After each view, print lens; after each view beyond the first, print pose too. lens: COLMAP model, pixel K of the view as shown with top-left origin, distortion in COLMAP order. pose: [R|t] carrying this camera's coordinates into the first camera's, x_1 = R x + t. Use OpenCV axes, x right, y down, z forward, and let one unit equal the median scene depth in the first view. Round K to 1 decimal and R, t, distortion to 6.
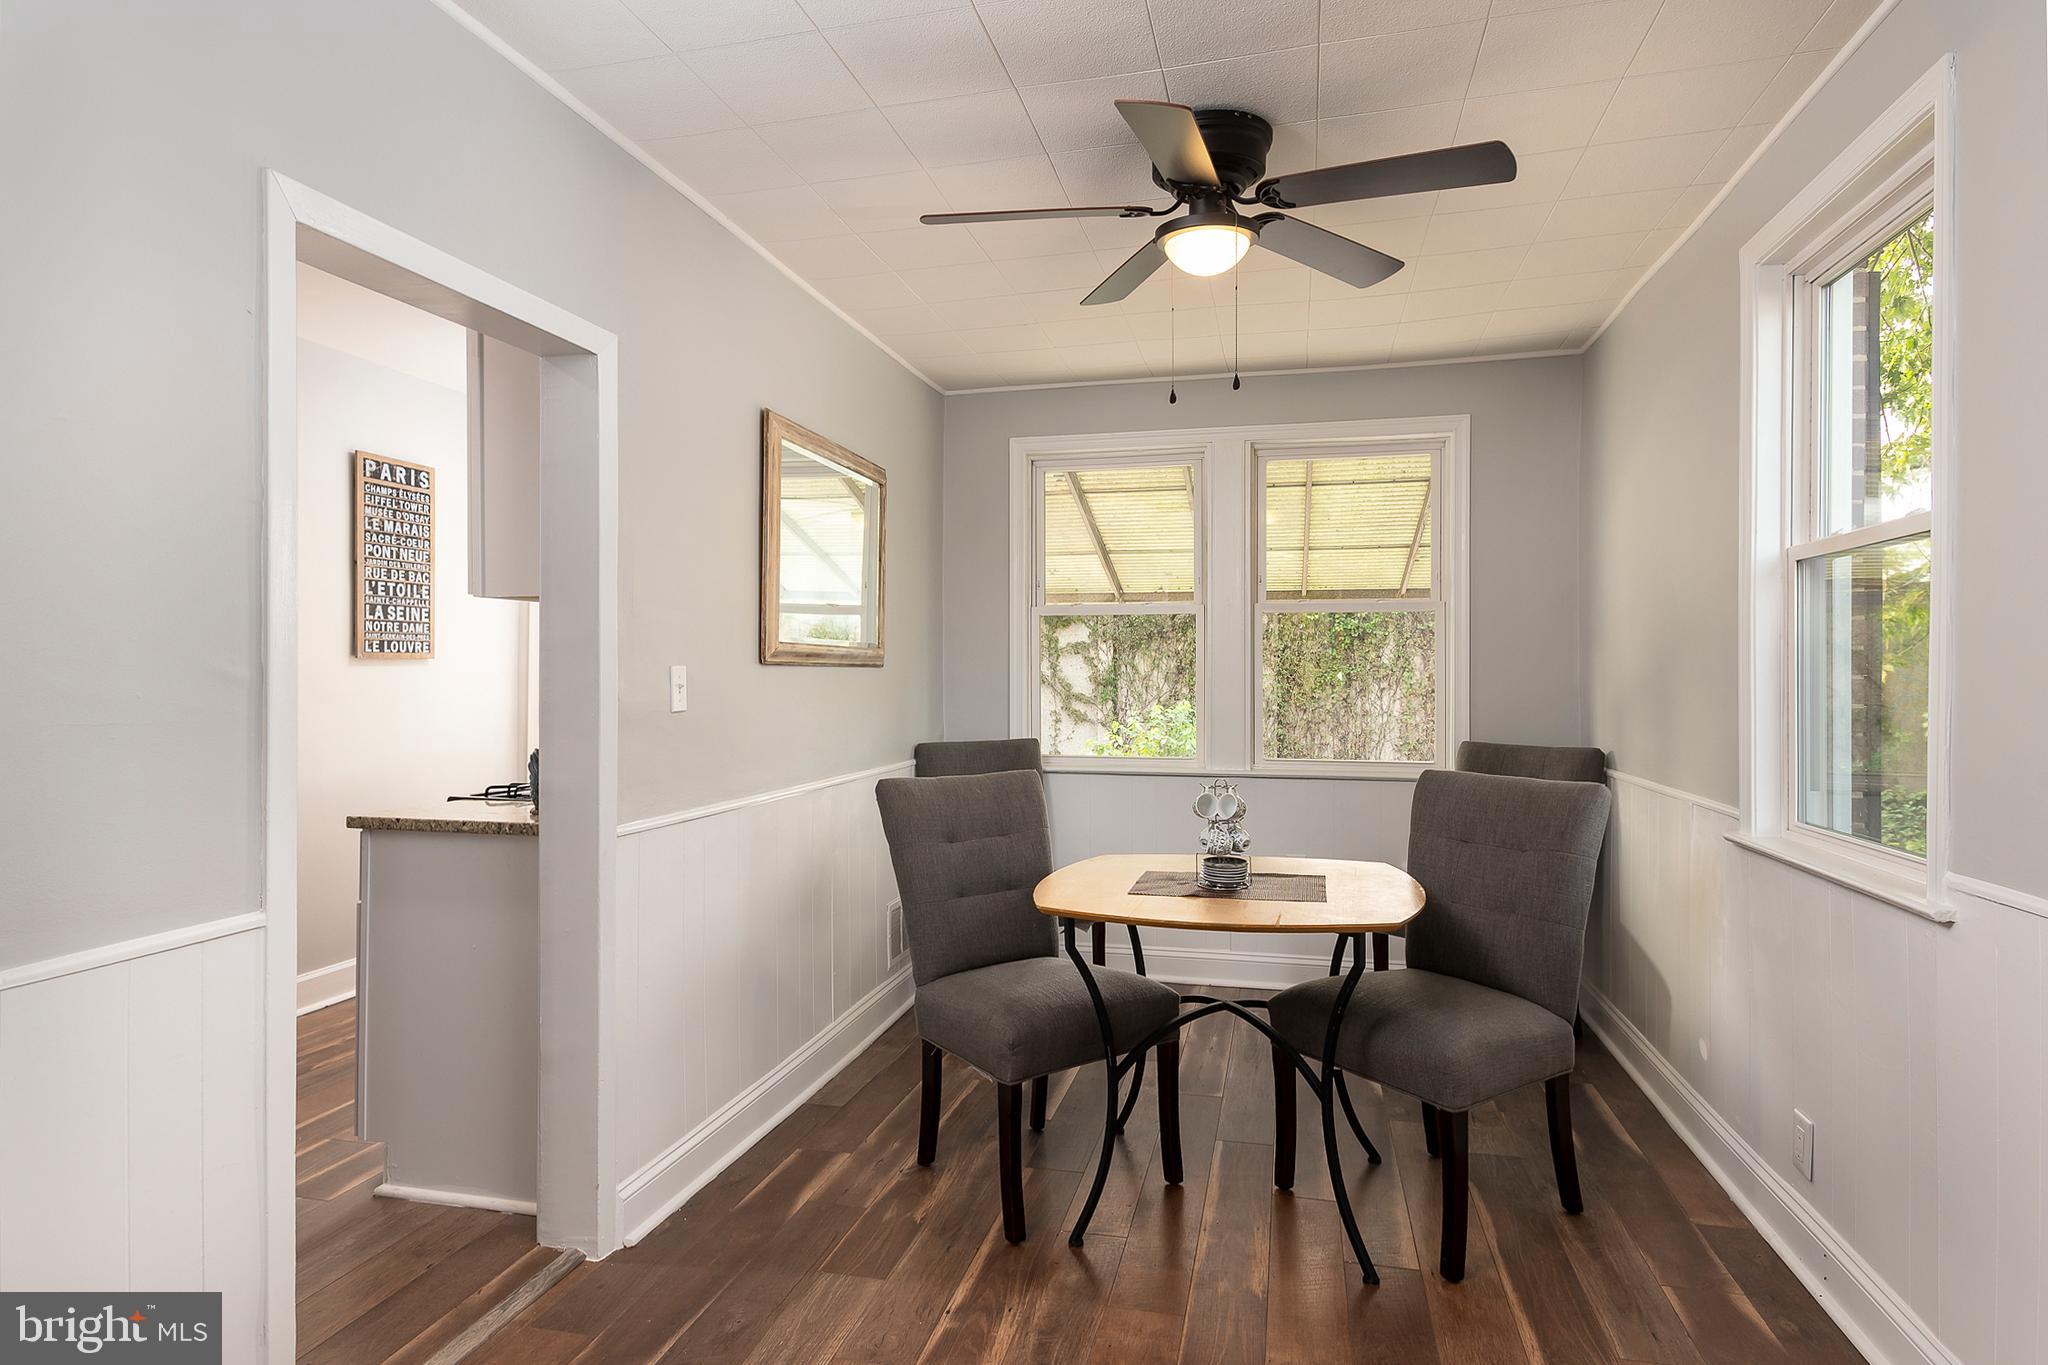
lens RADIAL K [[1131.7, 0, 1022.1], [0, 1131.7, 673.3], [0, 0, 1]] dist [0.005149, 0.000424]
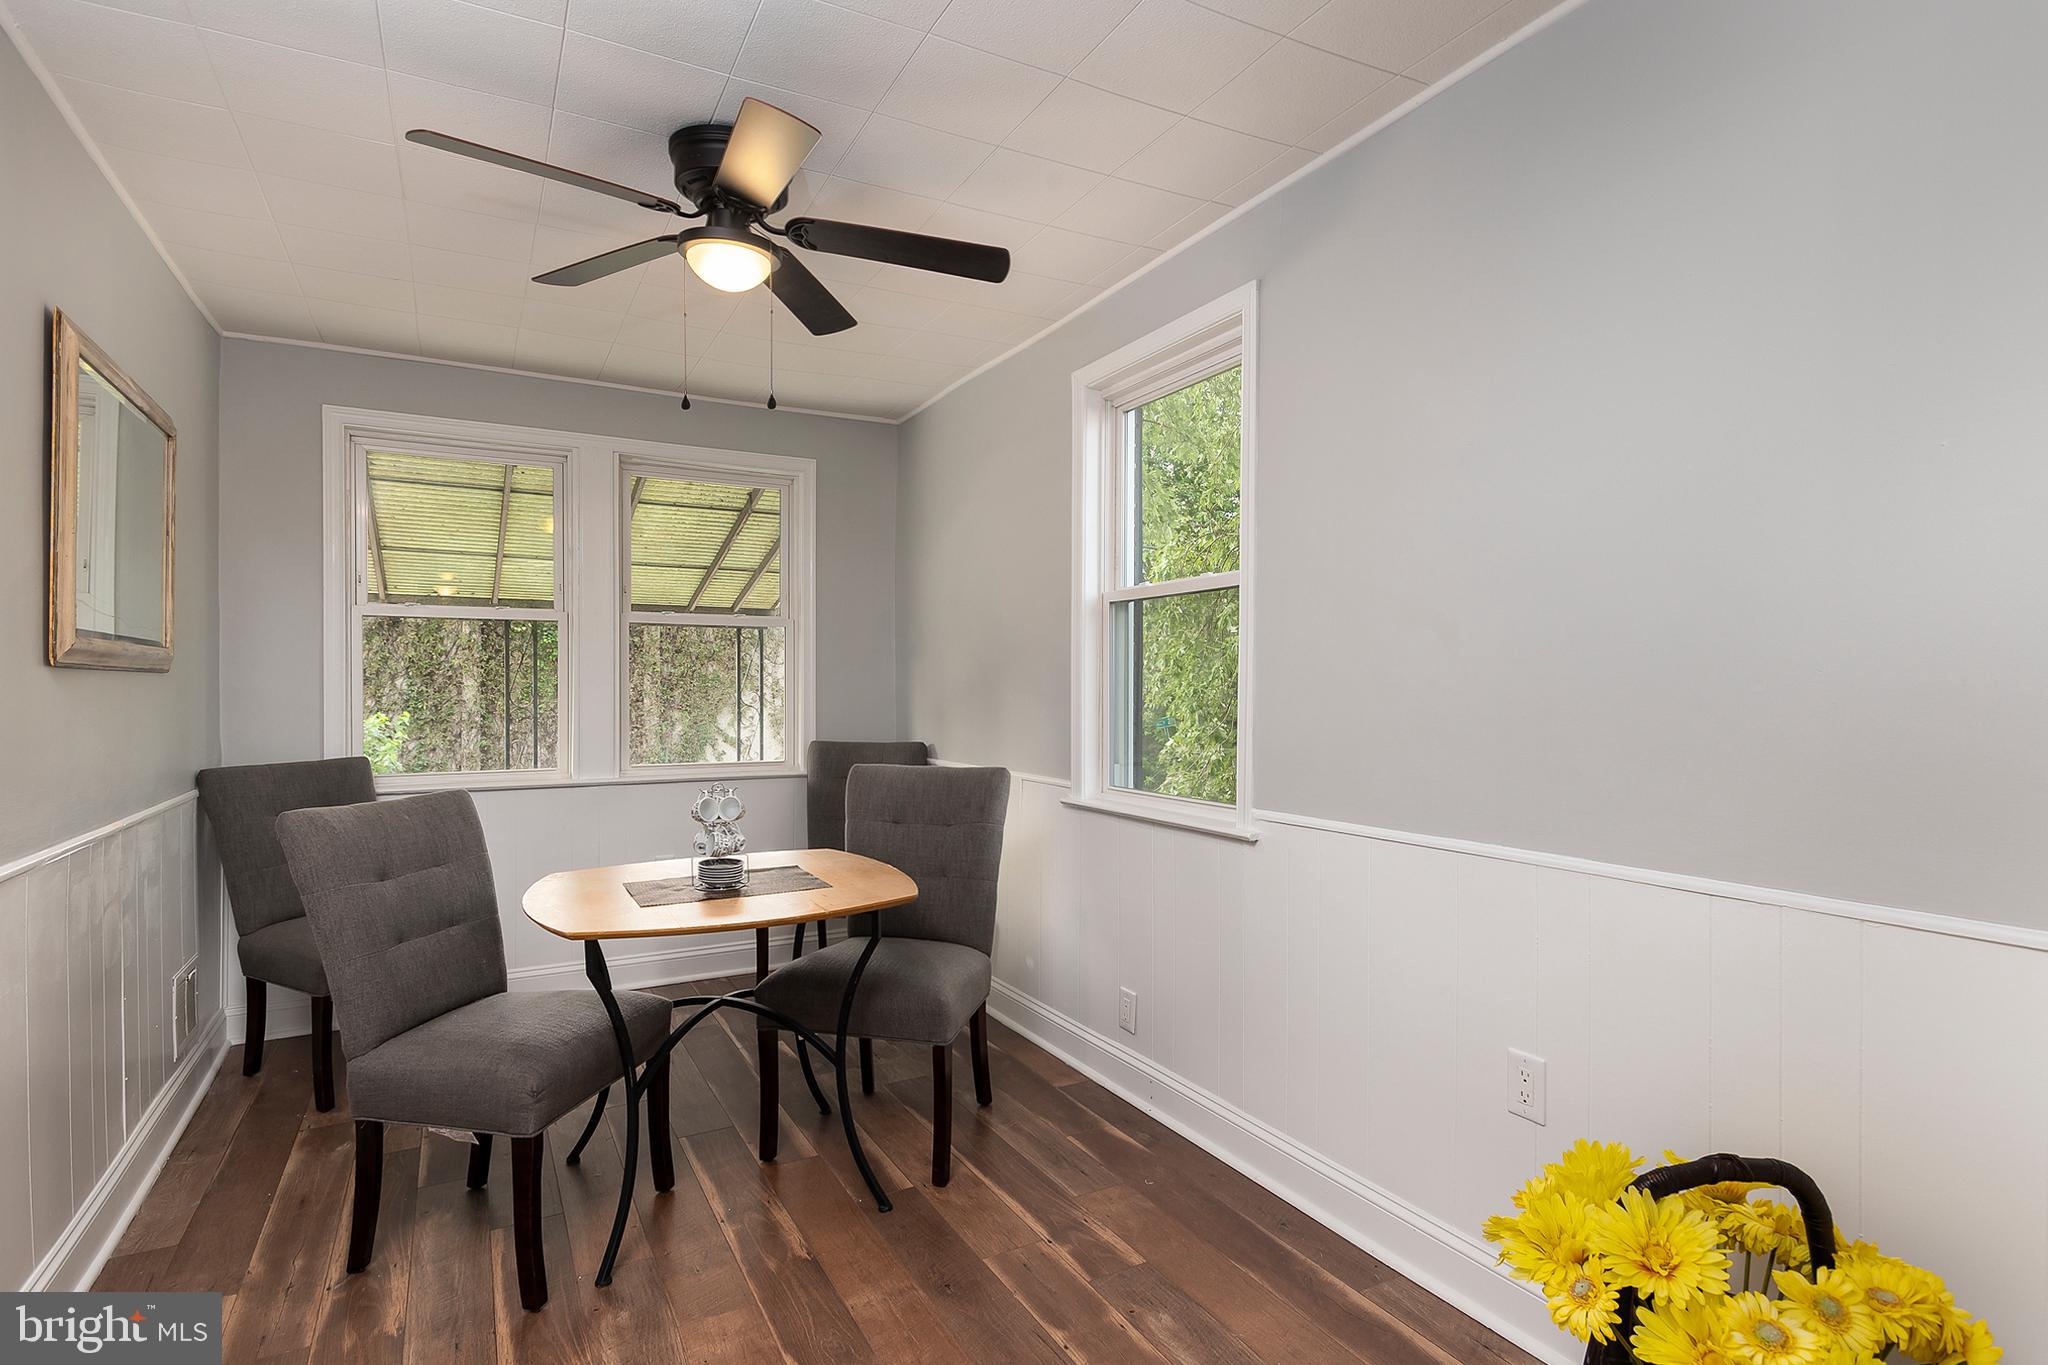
lens RADIAL K [[1024.3, 0, 1026.5], [0, 1024.3, 694.0], [0, 0, 1]] dist [0.000431, -0.003770]
pose [[0.730608, -0.005077, 0.682779, -0.252899], [-0.000970, 0.999964, 0.008474, 0.004121], [-0.682797, -0.006854, 0.730576, 0.127684]]
